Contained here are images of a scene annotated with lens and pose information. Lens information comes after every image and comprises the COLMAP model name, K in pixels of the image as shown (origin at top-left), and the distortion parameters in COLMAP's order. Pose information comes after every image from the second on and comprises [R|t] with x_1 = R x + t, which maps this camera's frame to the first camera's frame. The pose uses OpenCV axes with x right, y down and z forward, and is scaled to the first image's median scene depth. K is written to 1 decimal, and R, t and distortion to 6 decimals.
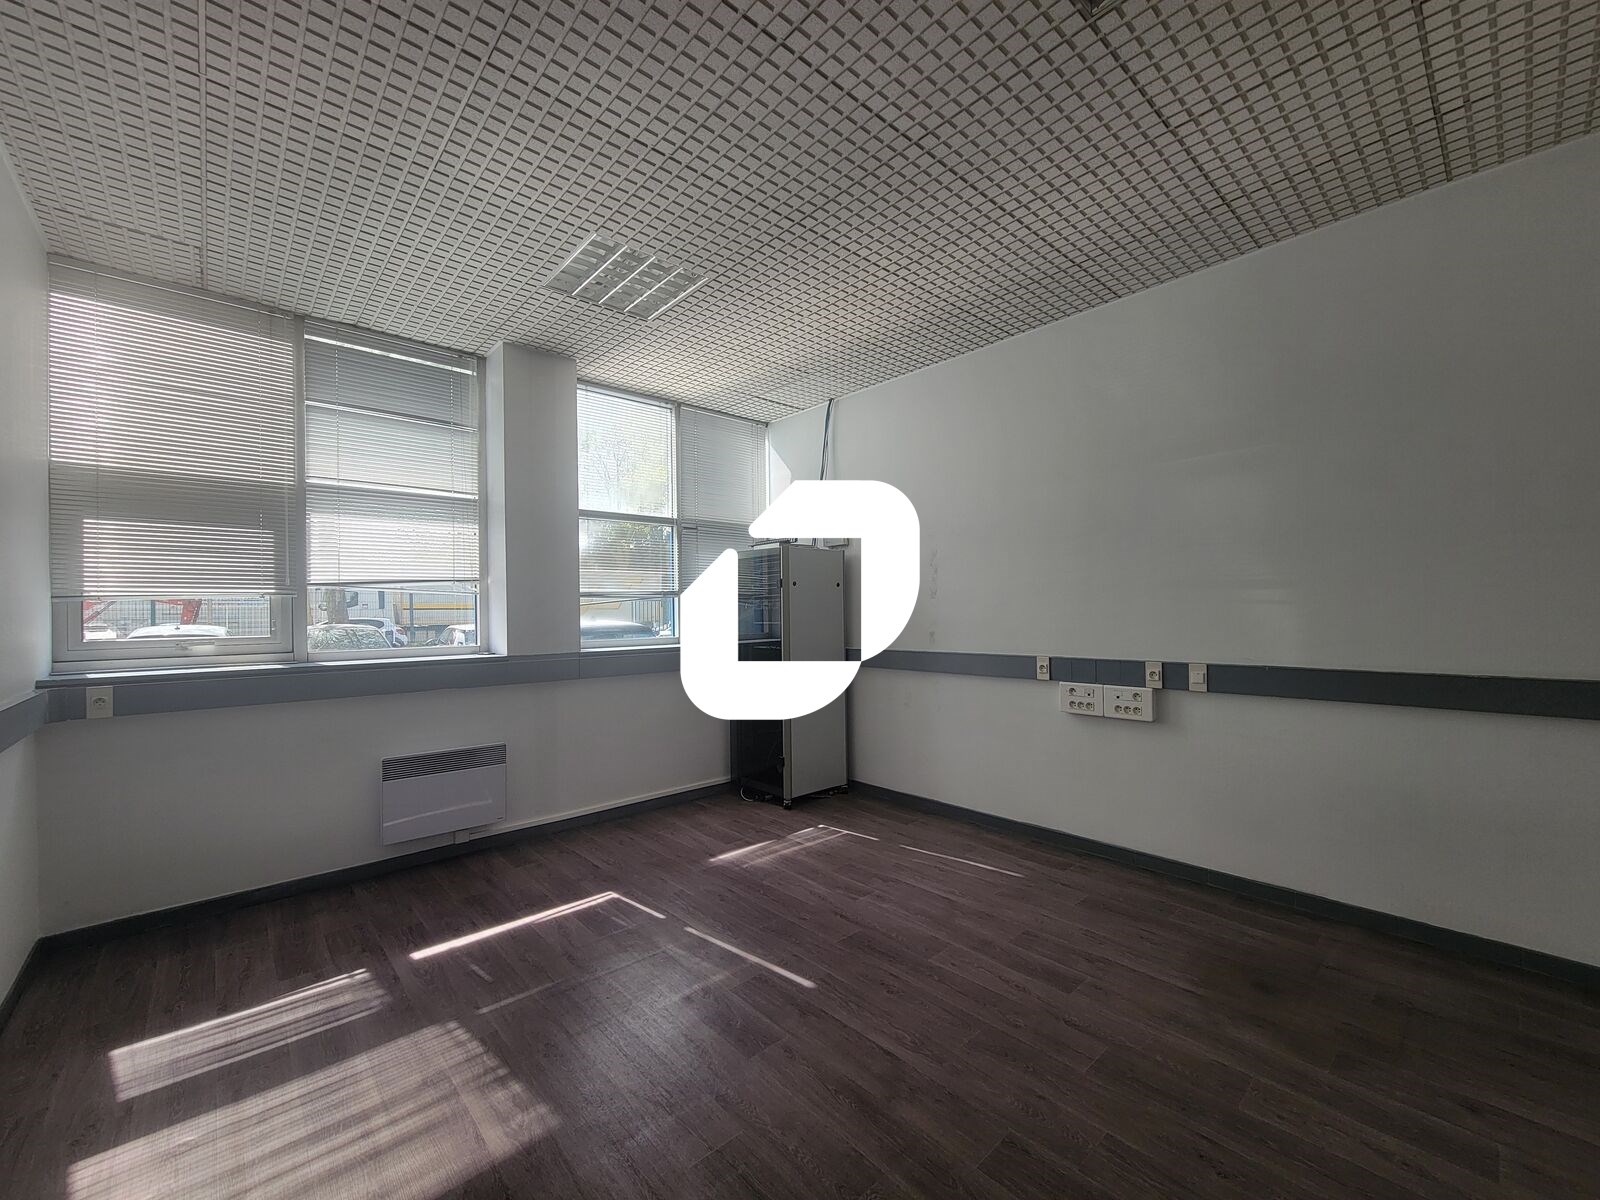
lens RADIAL K [[650.4, 0, 799.4], [0, 650.4, 609.4], [0, 0, 1]] dist [0.001053, 0.000166]
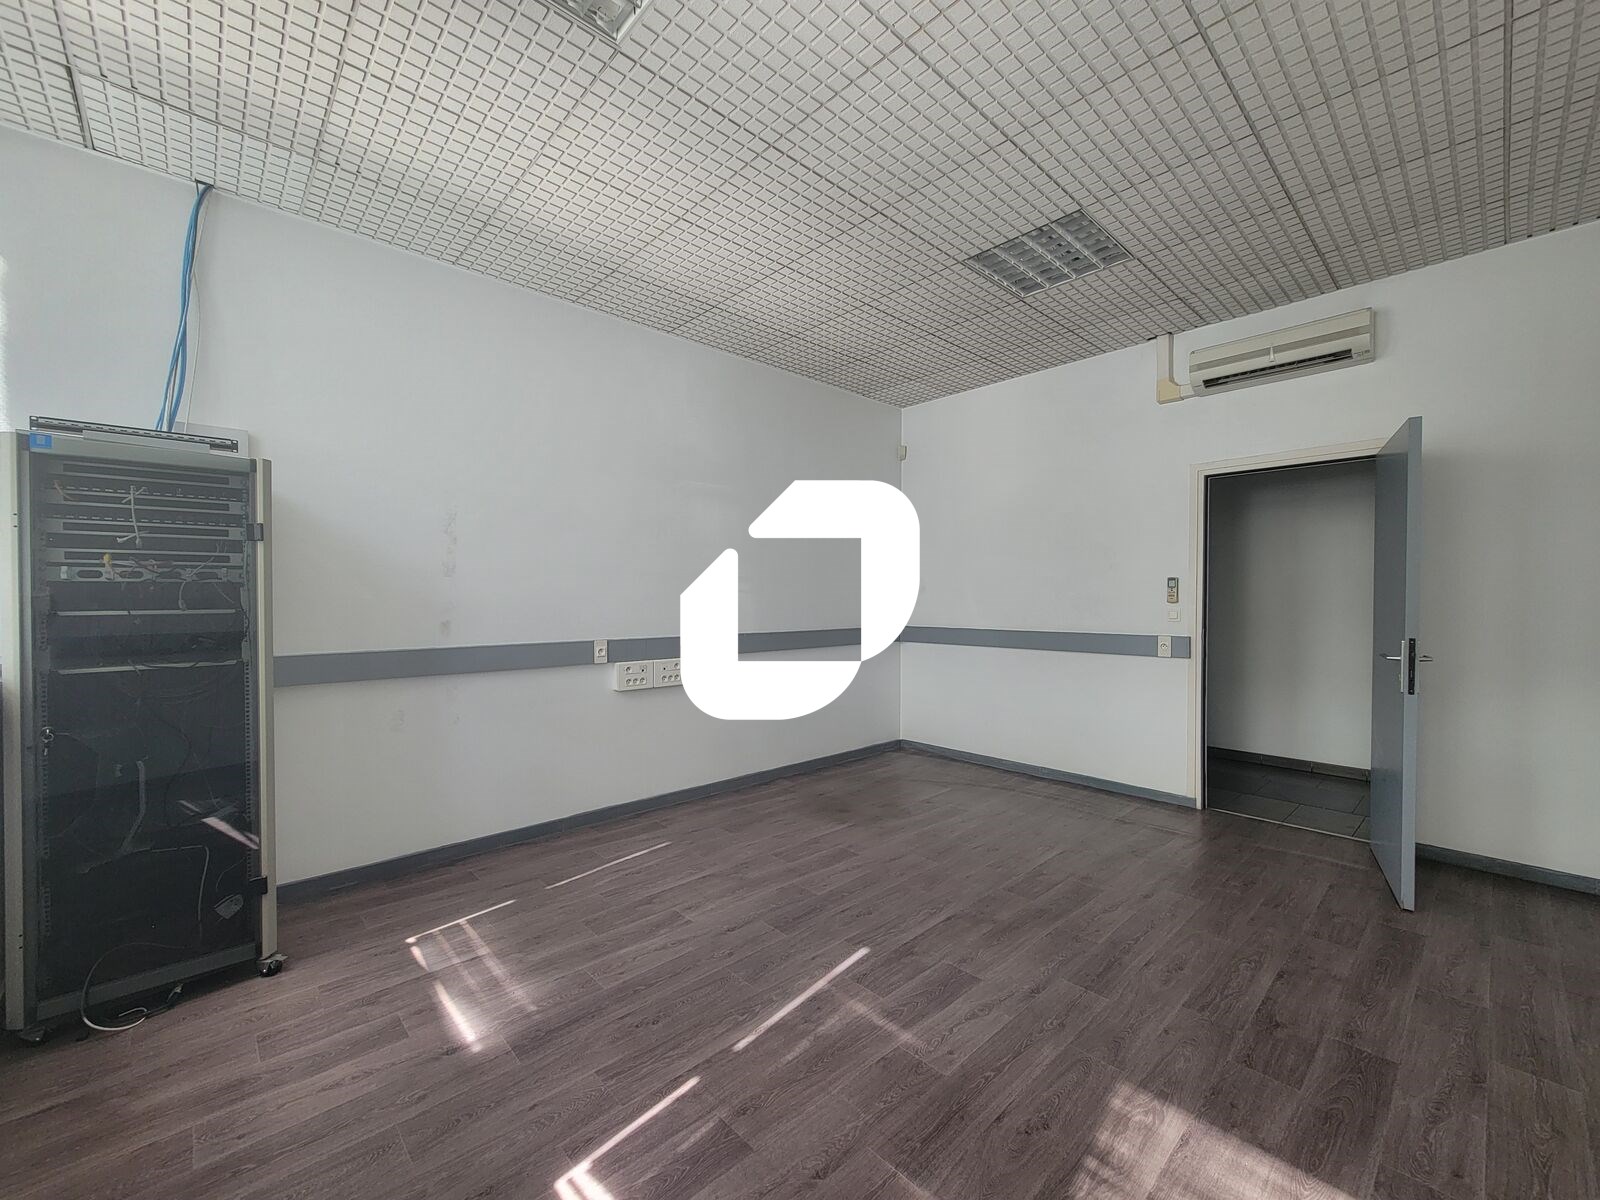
lens RADIAL K [[650.4, 0, 799.4], [0, 650.4, 609.4], [0, 0, 1]] dist [0.001053, 0.000166]
pose [[-0.015502, -0.005196, 0.999866, -0.705425], [-0.004743, 0.999976, 0.005123, 0.019825], [-0.999869, -0.004662, -0.015526, 0.779986]]
